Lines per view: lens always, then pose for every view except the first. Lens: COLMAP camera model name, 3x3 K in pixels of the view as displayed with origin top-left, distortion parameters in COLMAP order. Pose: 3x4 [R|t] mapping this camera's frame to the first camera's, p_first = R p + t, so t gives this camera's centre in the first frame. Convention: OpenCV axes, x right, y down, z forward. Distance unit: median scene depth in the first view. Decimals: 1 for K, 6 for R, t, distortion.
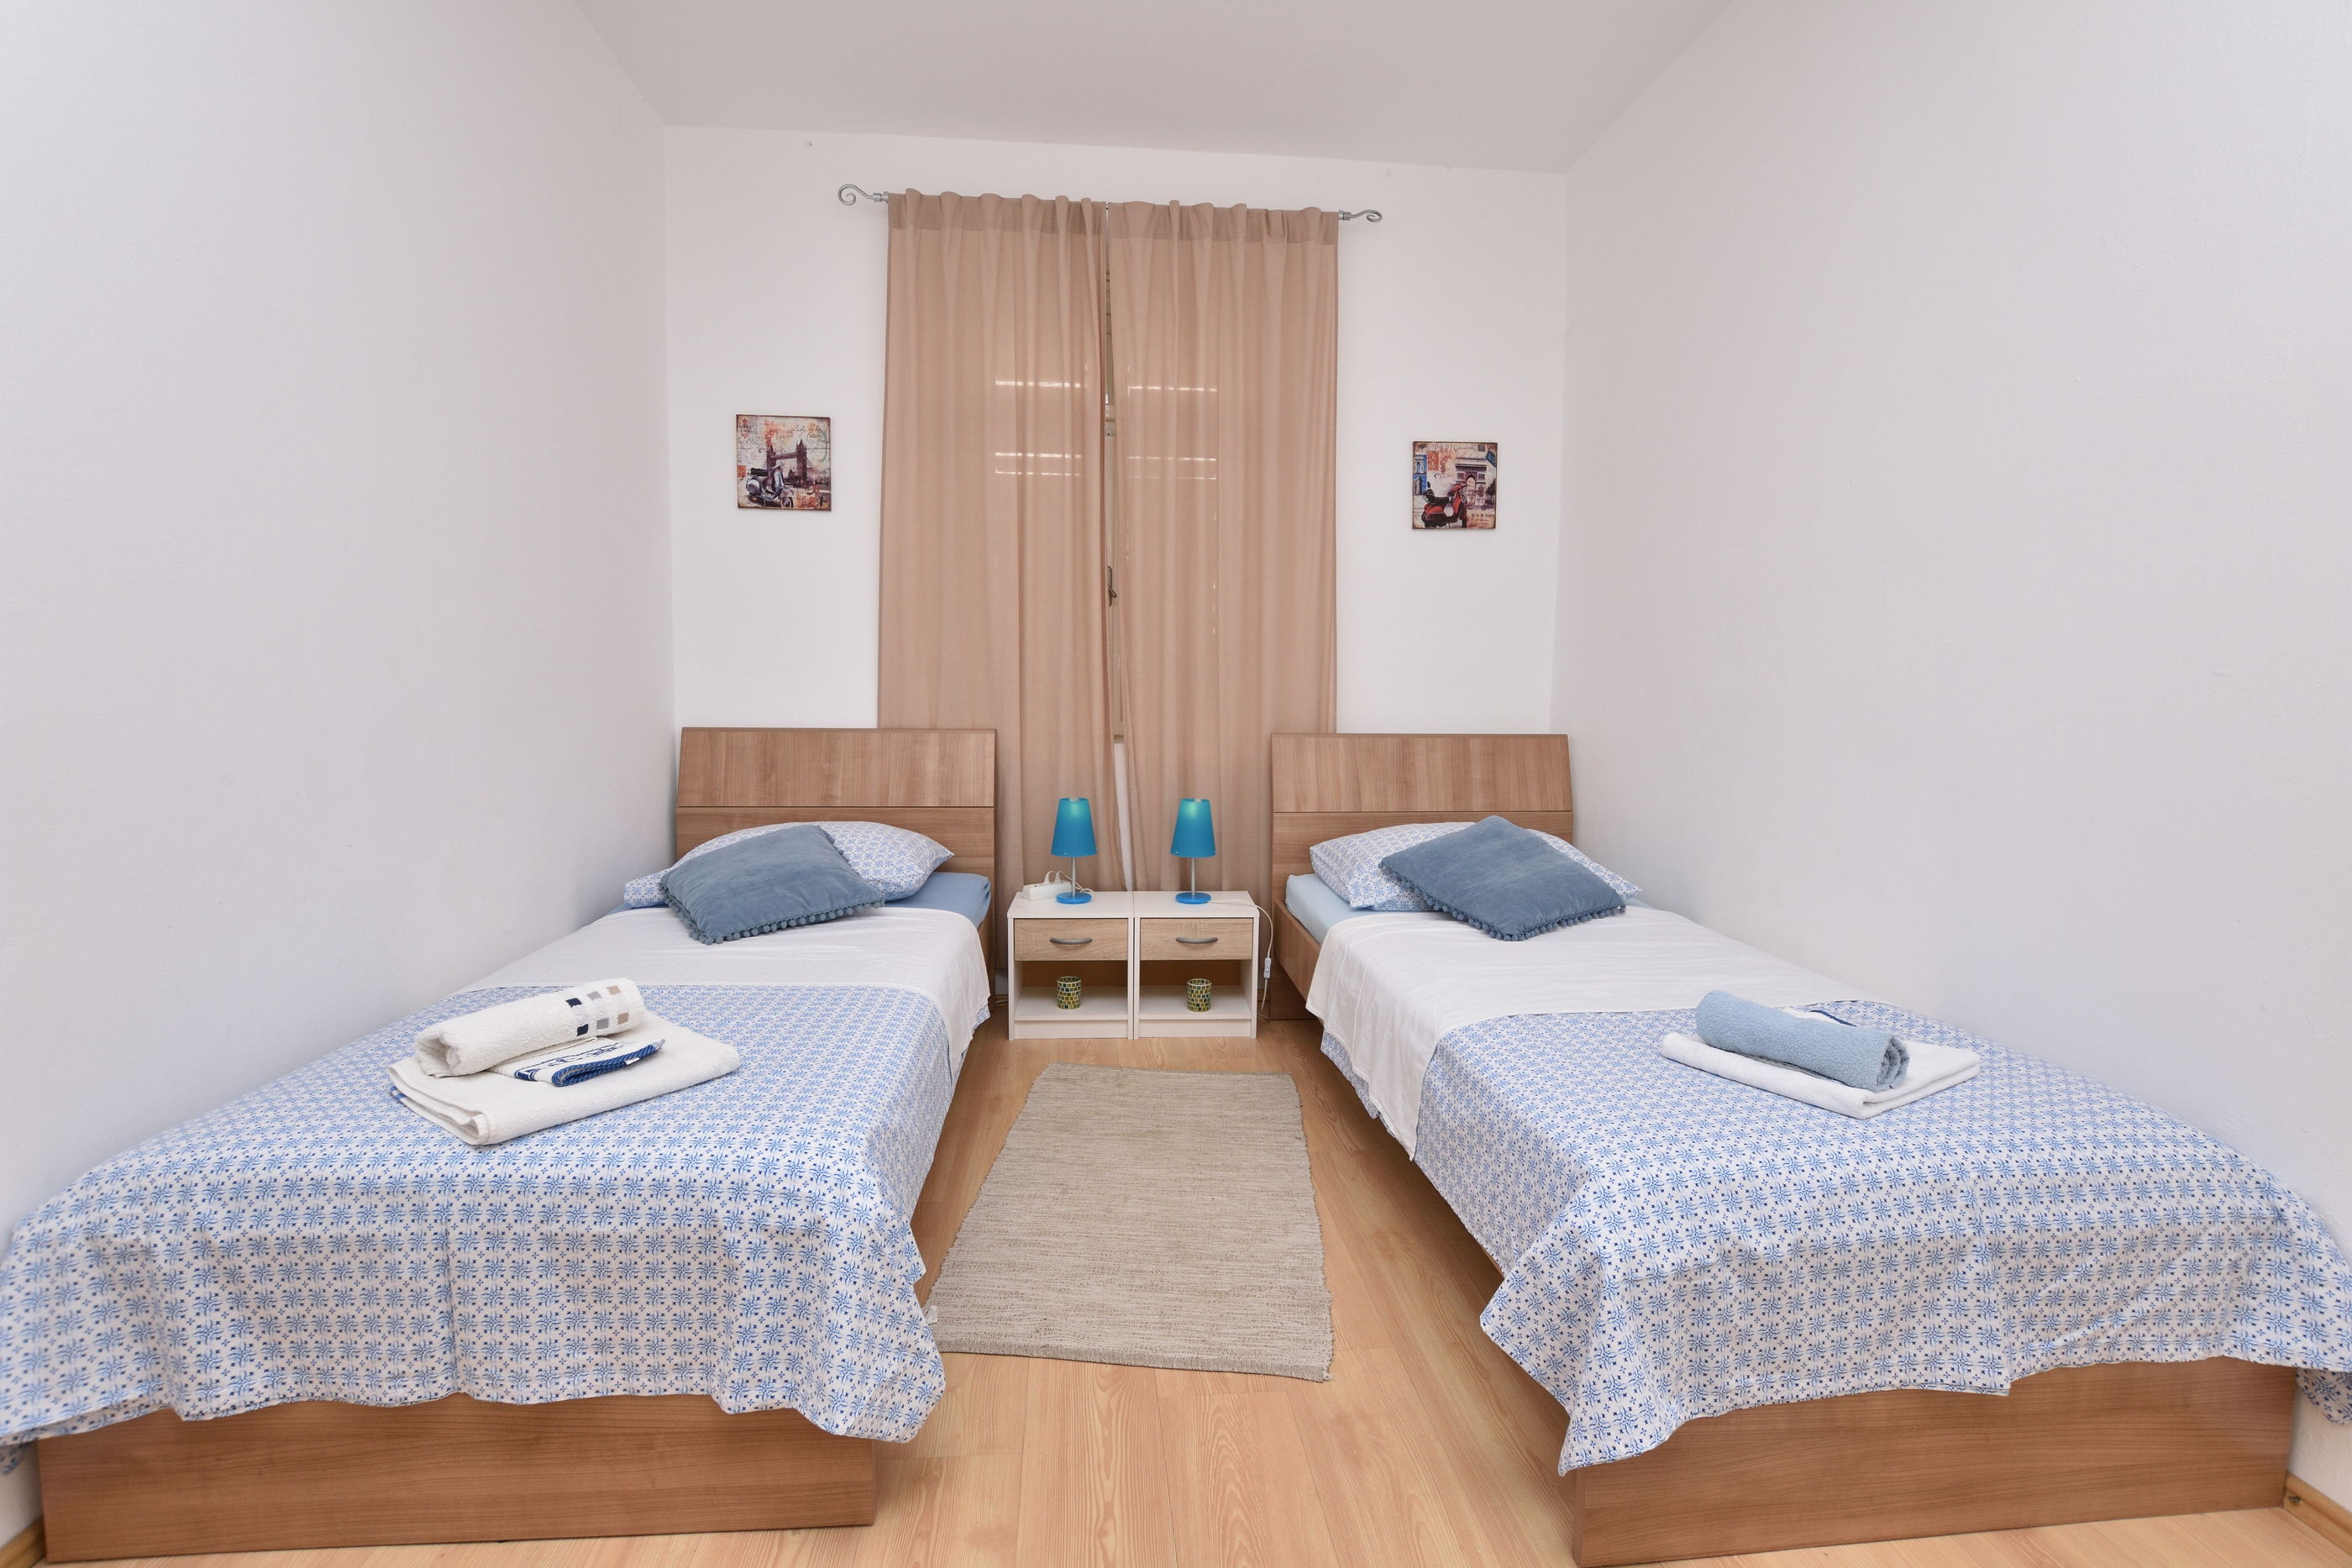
lens RADIAL K [[1055.0, 0, 1181.1], [0, 1055.0, 783.7], [0, 0, 1]] dist [-0.034597, 0.005086]
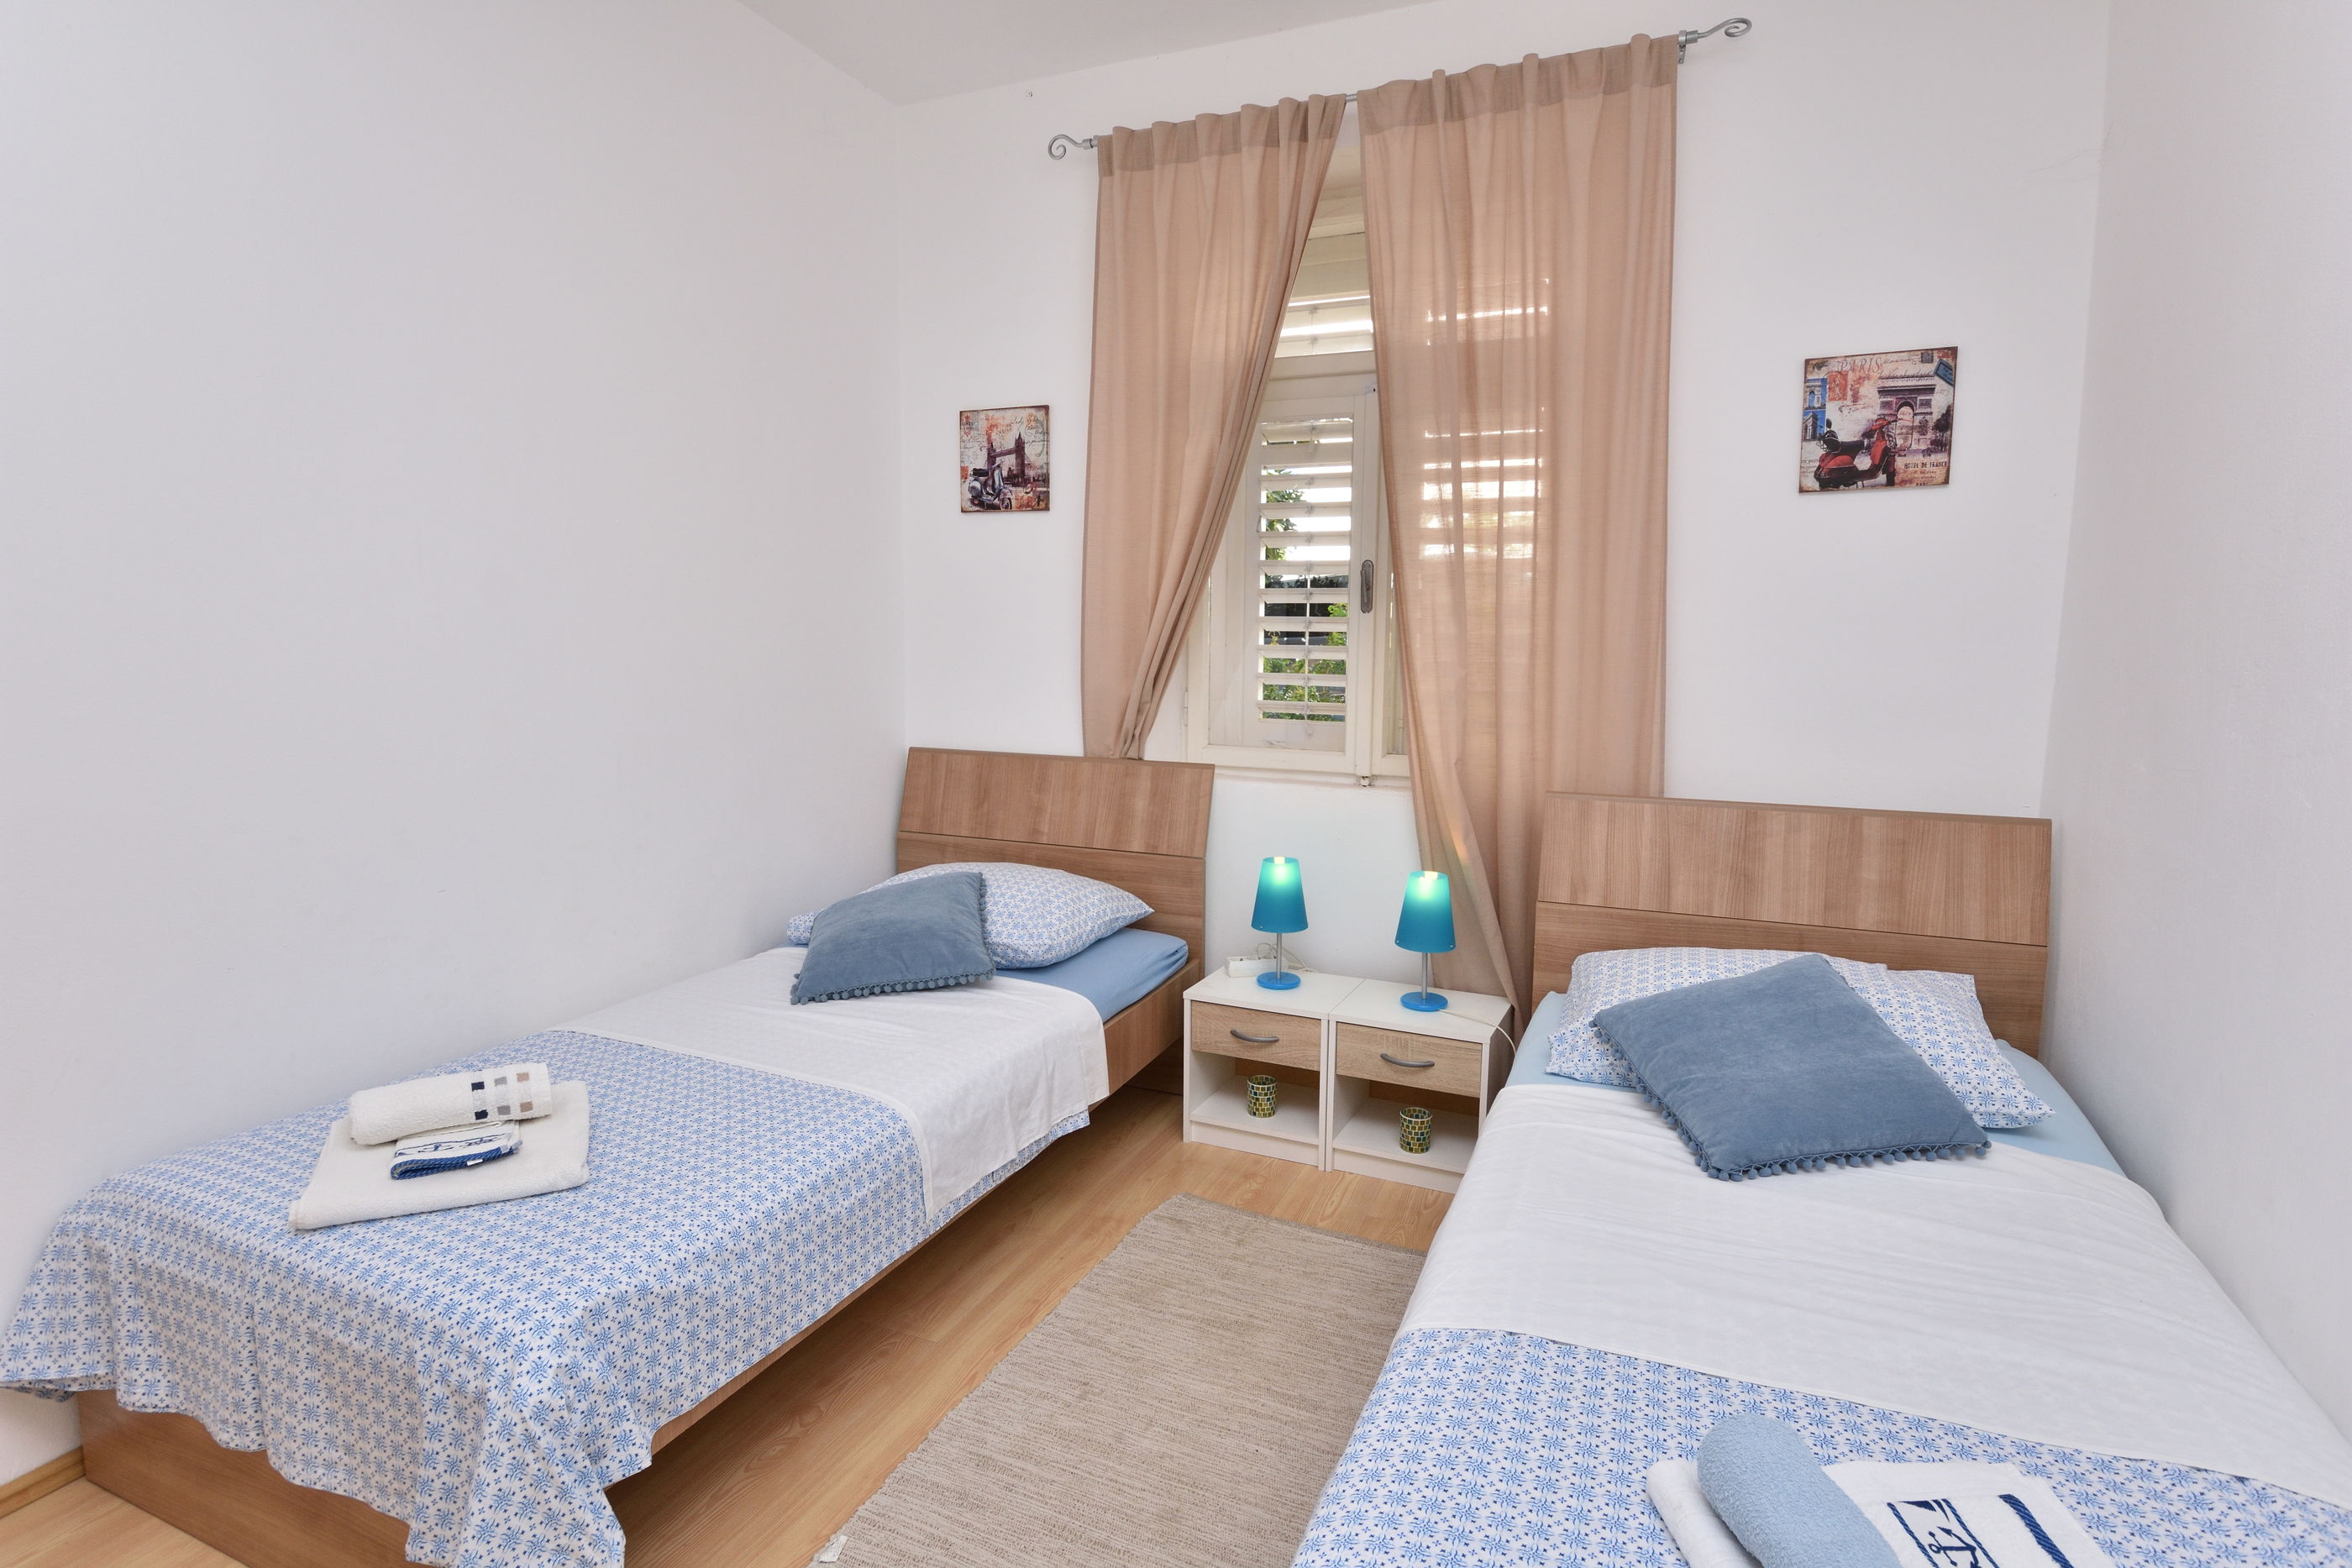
lens RADIAL K [[1227.1, 0, 1176.4], [0, 1227.1, 780.5], [0, 0, 1]] dist [-0.023223, 0.002241]
pose [[0.873105, 0.058828, -0.483969, 0.286659], [-0.043554, 0.998136, 0.042751, -0.084802], [0.485582, -0.016247, 0.874040, 0.148386]]
